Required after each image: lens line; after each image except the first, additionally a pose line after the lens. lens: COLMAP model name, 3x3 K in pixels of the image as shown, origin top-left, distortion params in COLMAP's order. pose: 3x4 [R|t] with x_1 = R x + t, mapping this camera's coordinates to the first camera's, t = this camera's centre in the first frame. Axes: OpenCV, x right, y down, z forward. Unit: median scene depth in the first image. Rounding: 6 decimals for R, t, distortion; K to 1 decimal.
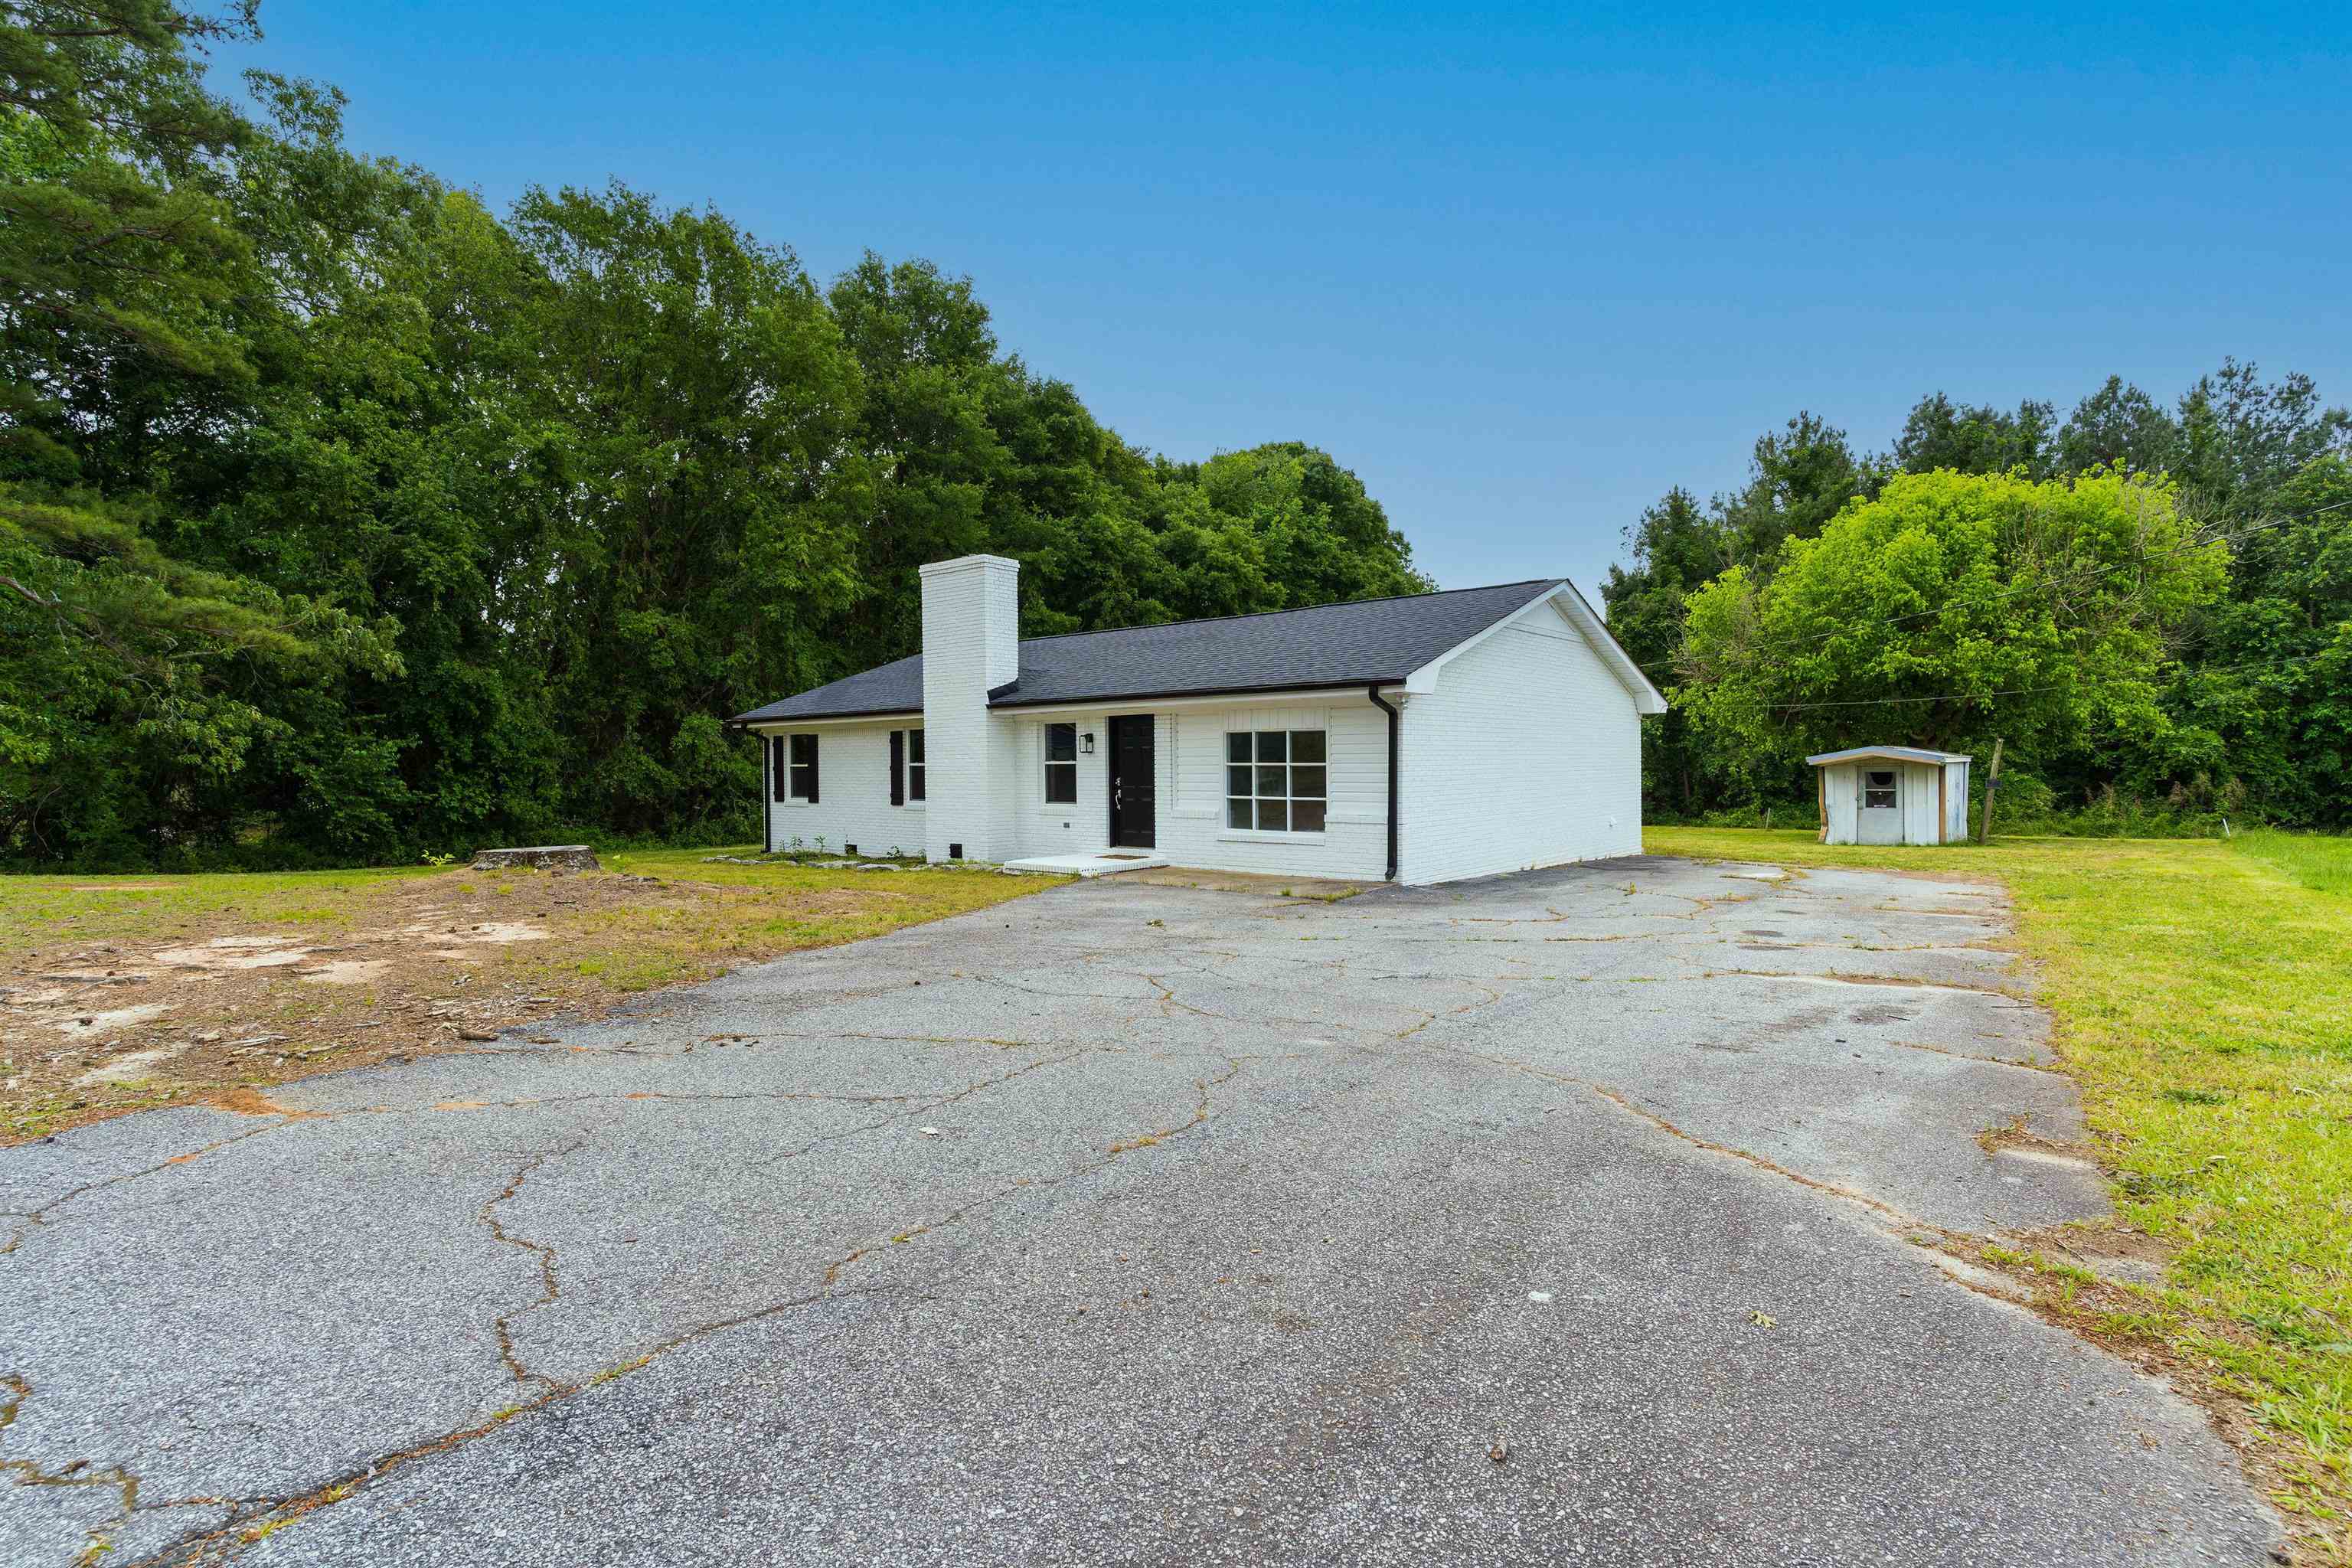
lens RADIAL K [[1044.9, 0, 1200.4], [0, 1044.9, 779.6], [0, 0, 1]] dist [0.001271, 0.000341]
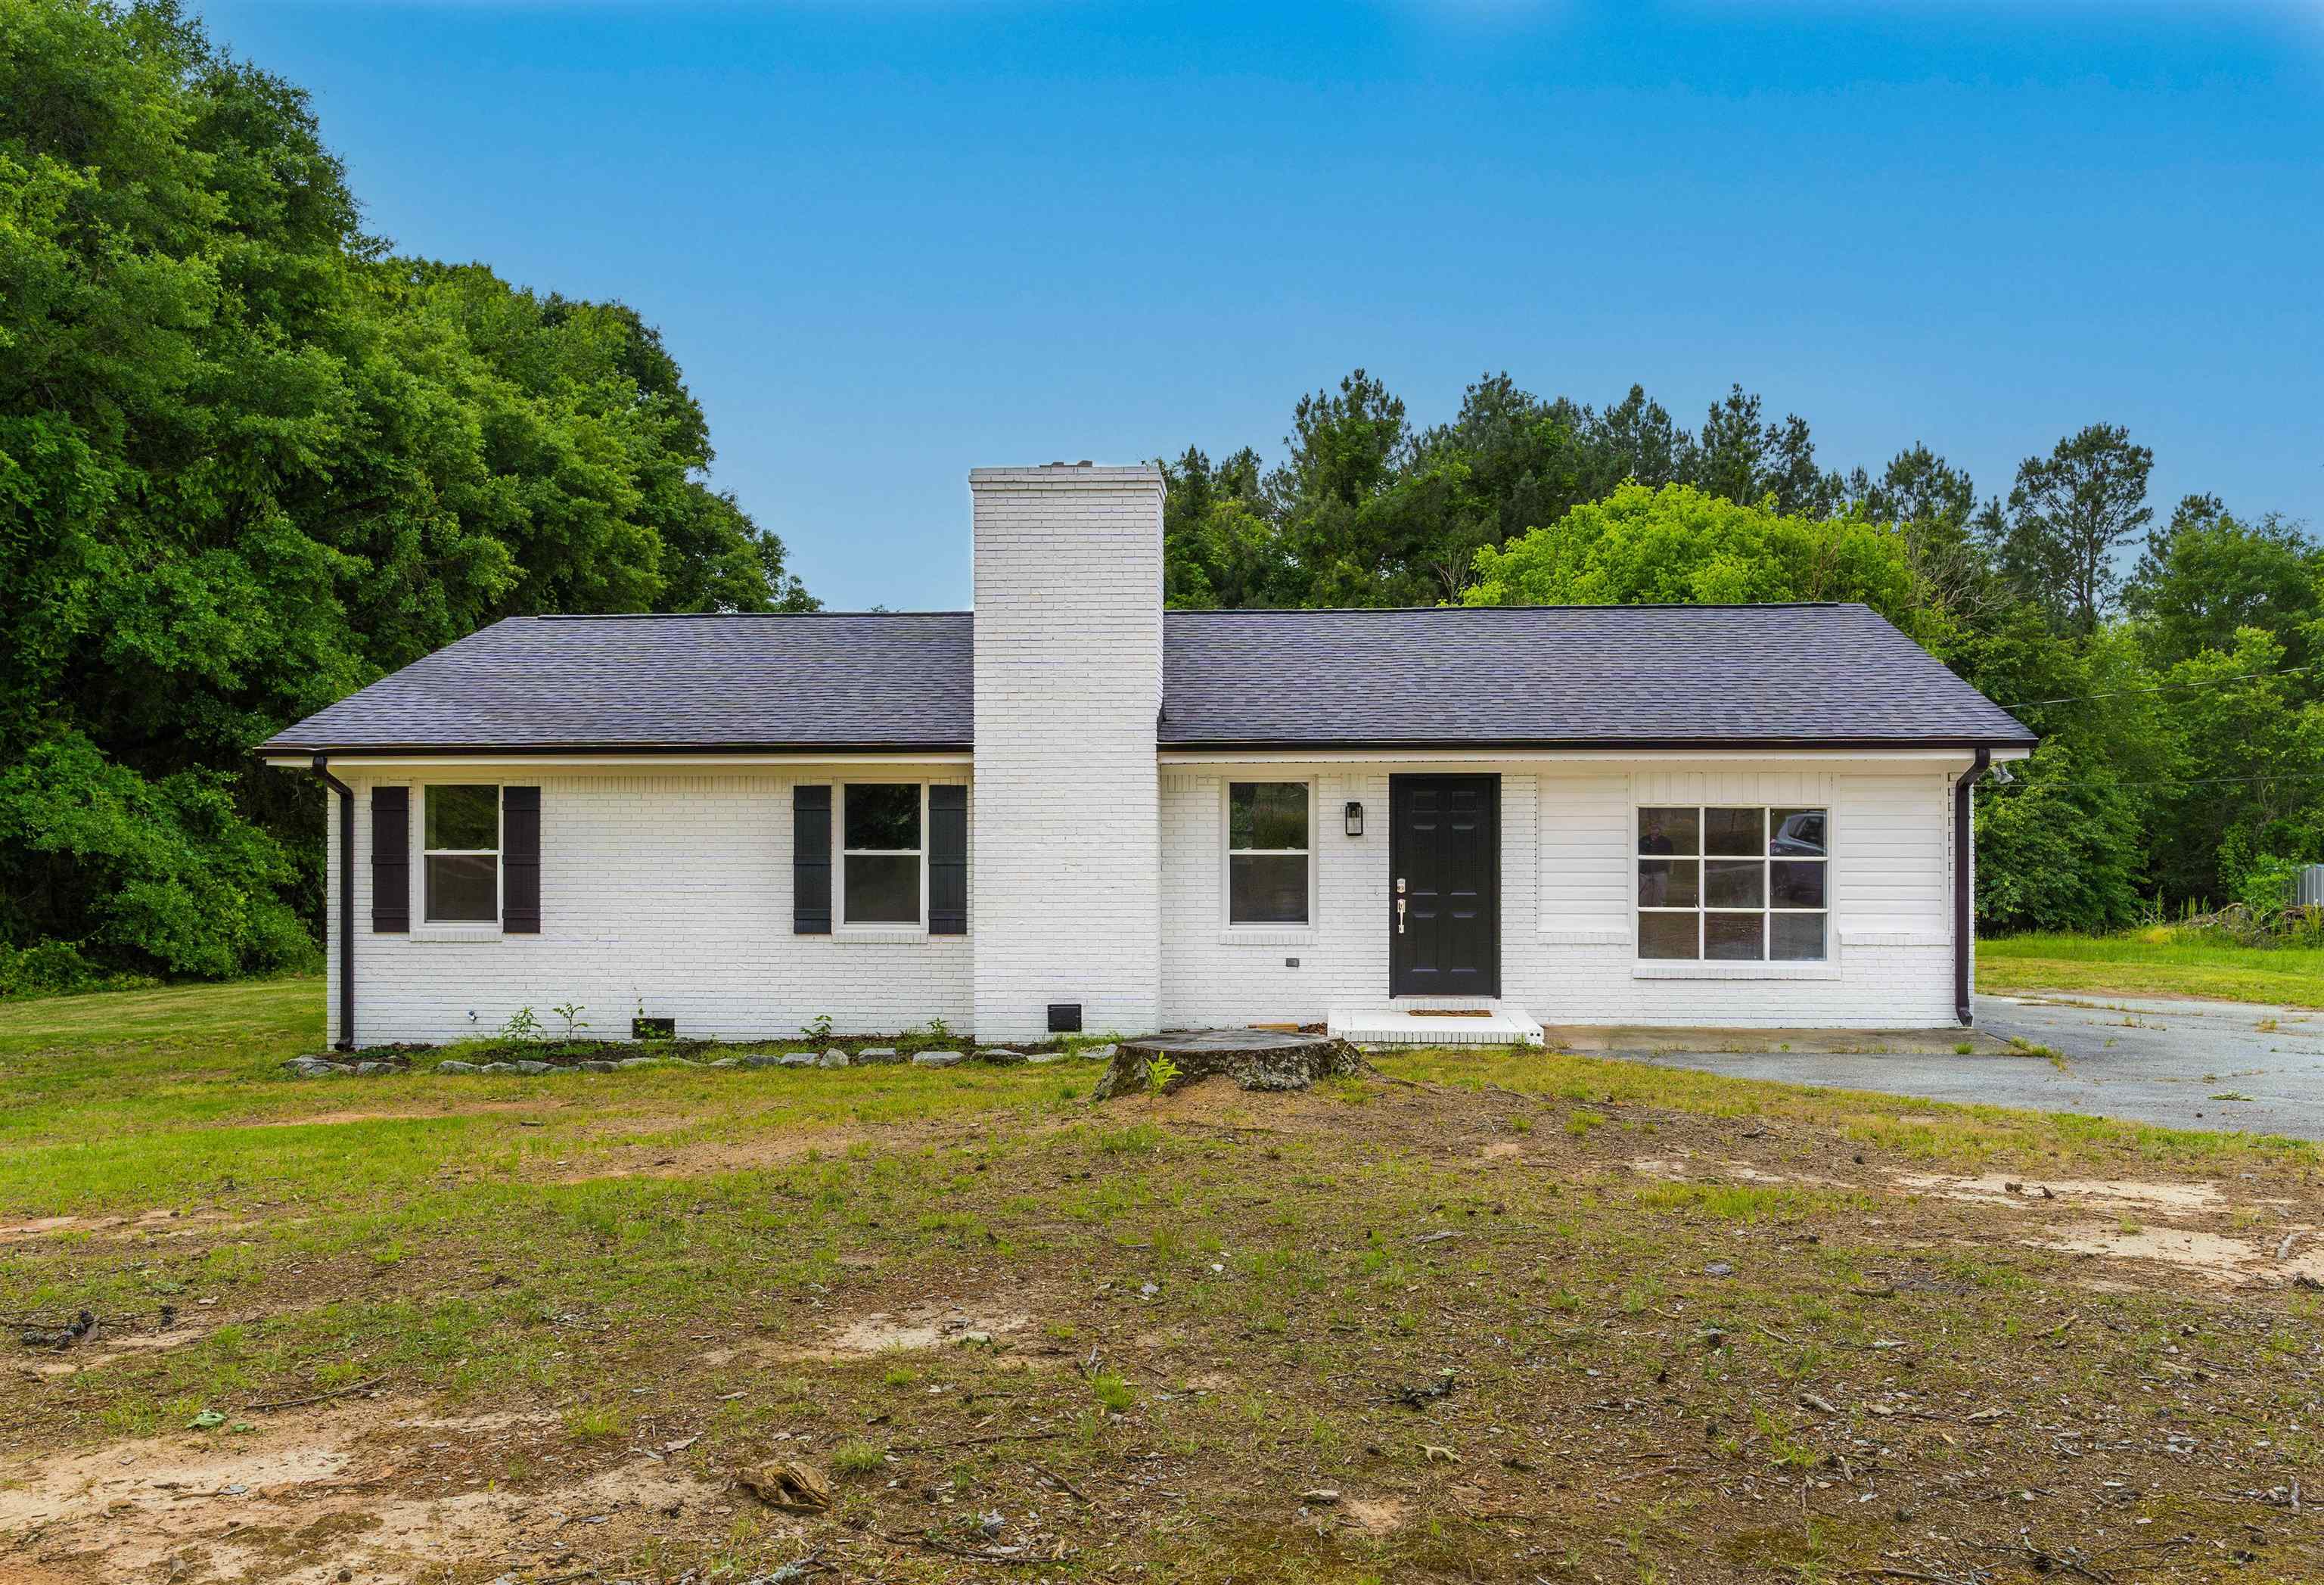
lens RADIAL K [[1748.4, 0, 1165.7], [0, 1748.4, 851.9], [0, 0, 1]] dist [-0.000569, 0.000363]
pose [[0.836813, 0.007286, 0.547441, -0.342020], [0.001326, 0.999882, -0.015334, -0.001035], [-0.547488, 0.013558, 0.836704, 0.117470]]
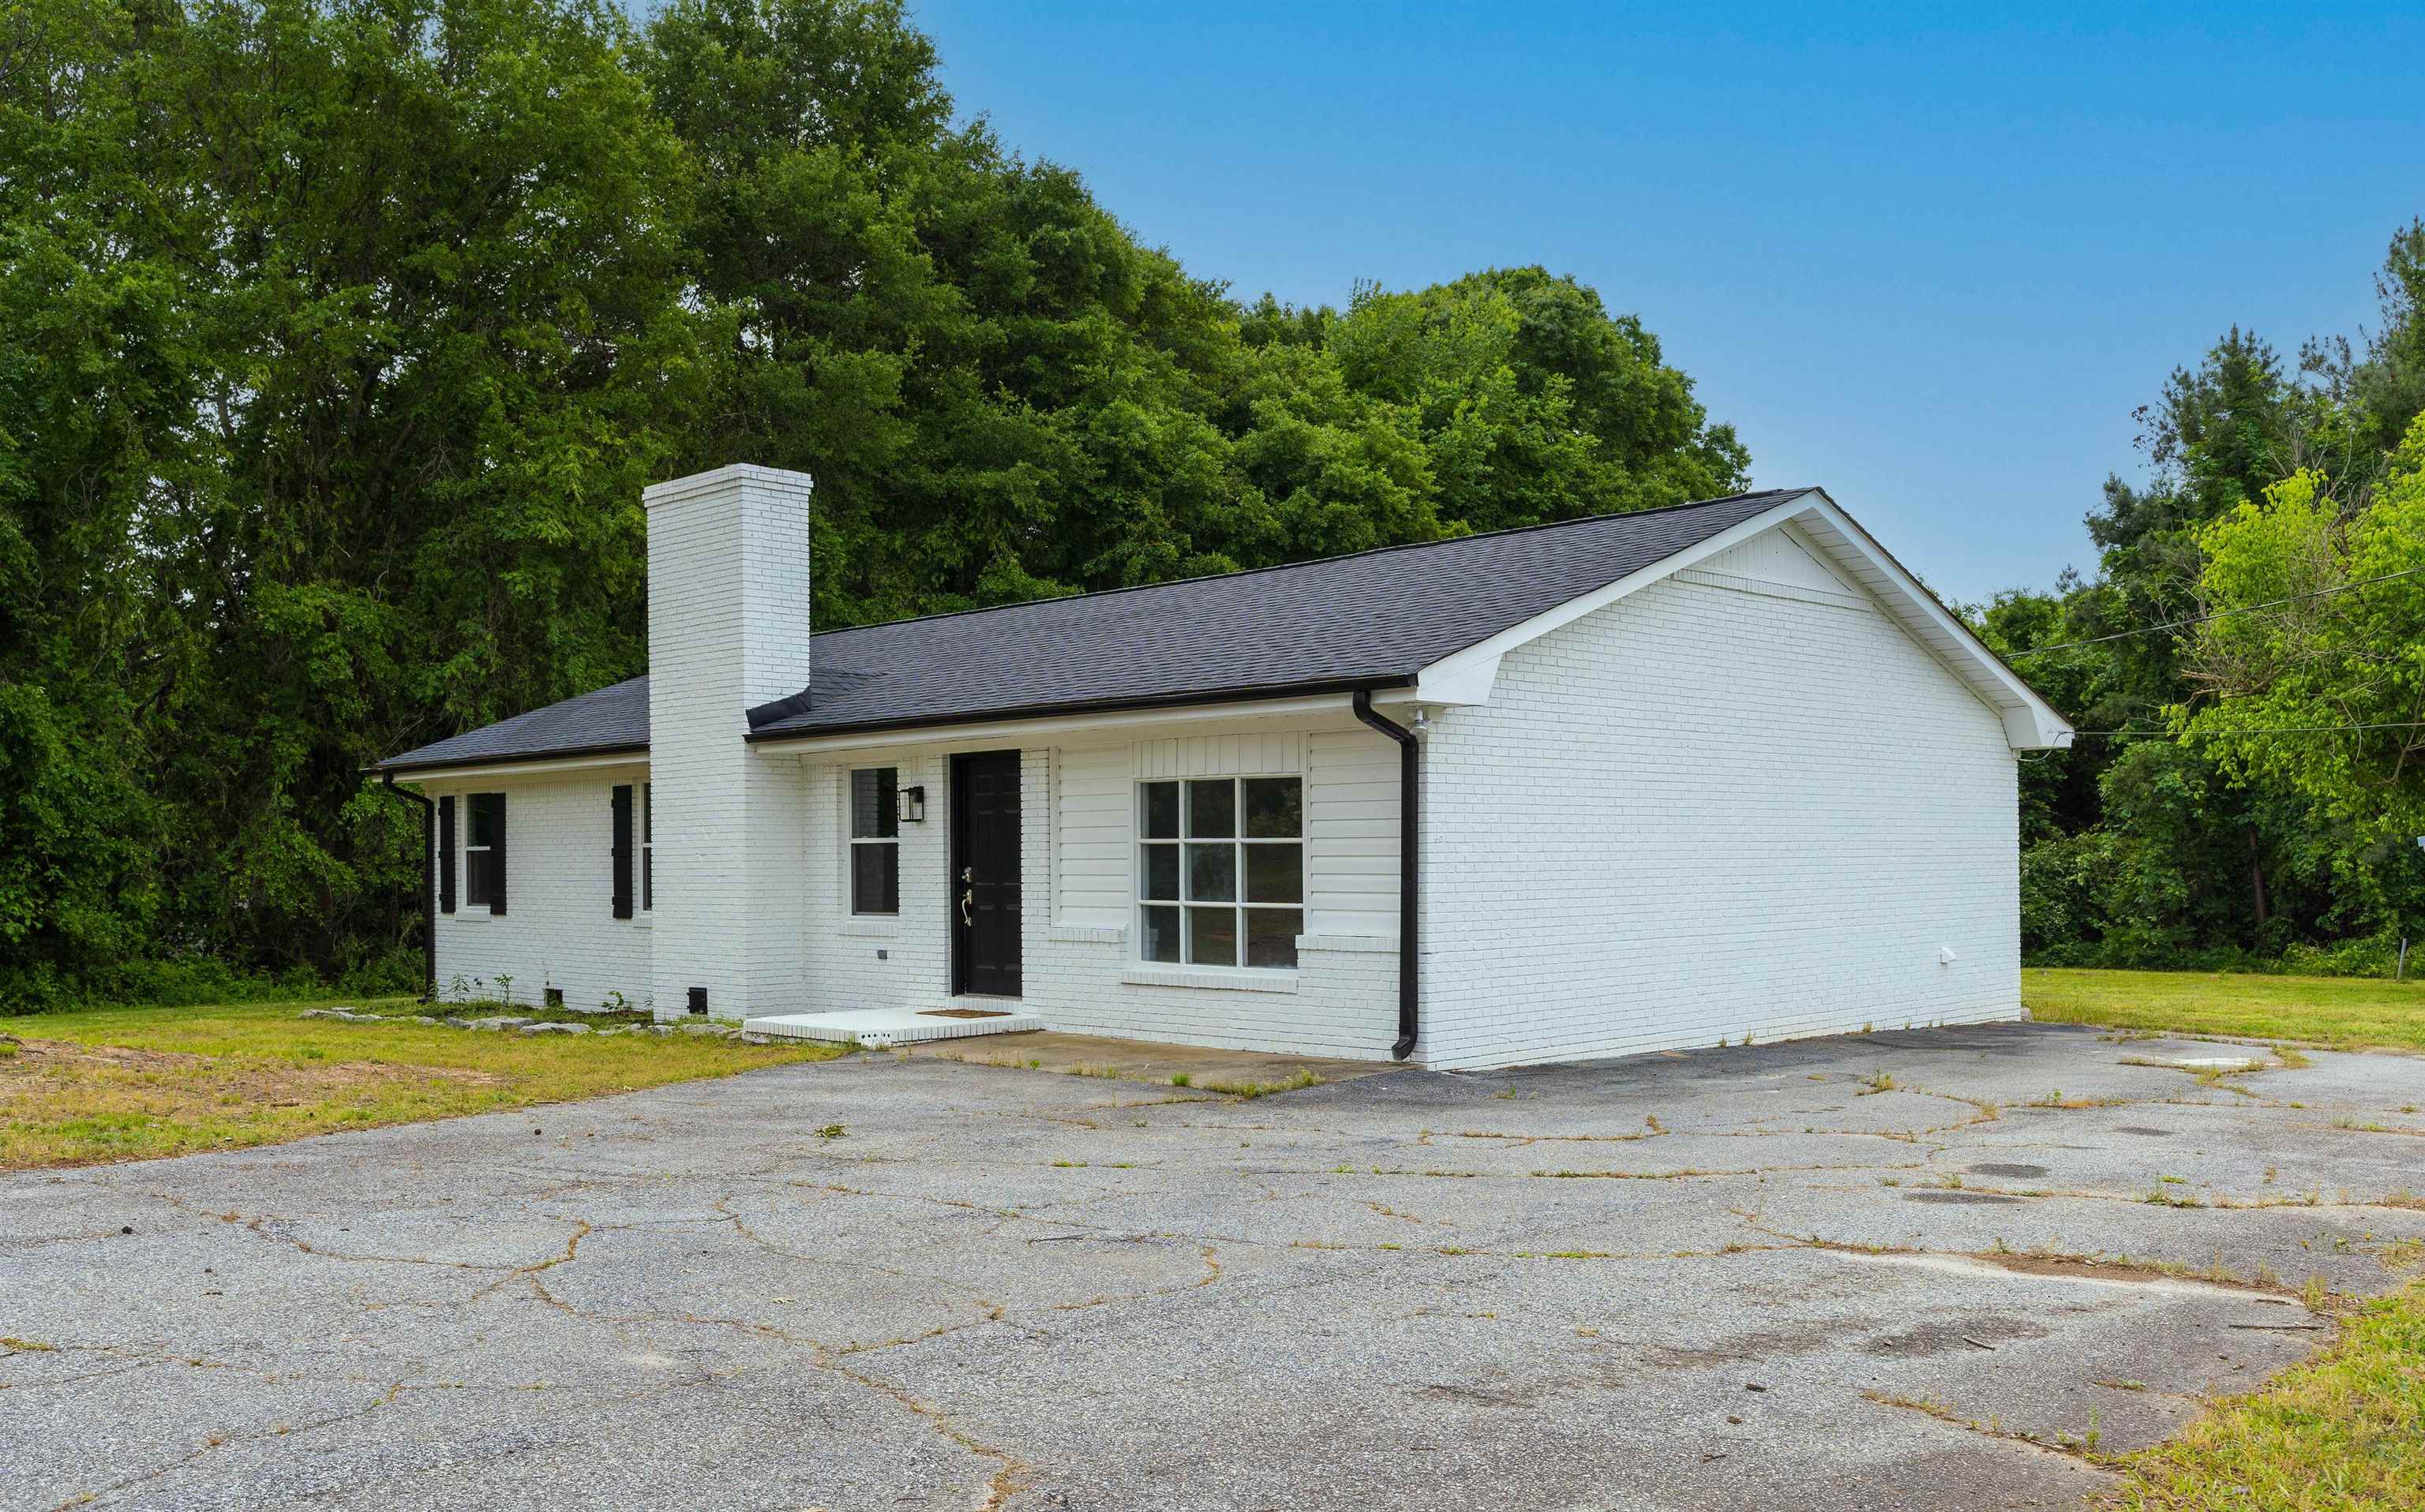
lens RADIAL K [[1884.6, 0, 1207.4], [0, 1884.6, 855.4], [0, 0, 1]] dist [0.001945, -0.004877]
pose [[0.995108, 0.001071, -0.098787, 0.066925], [-0.002642, 0.999872, -0.015766, 0.003312], [0.098757, 0.015950, 0.994984, 0.017808]]
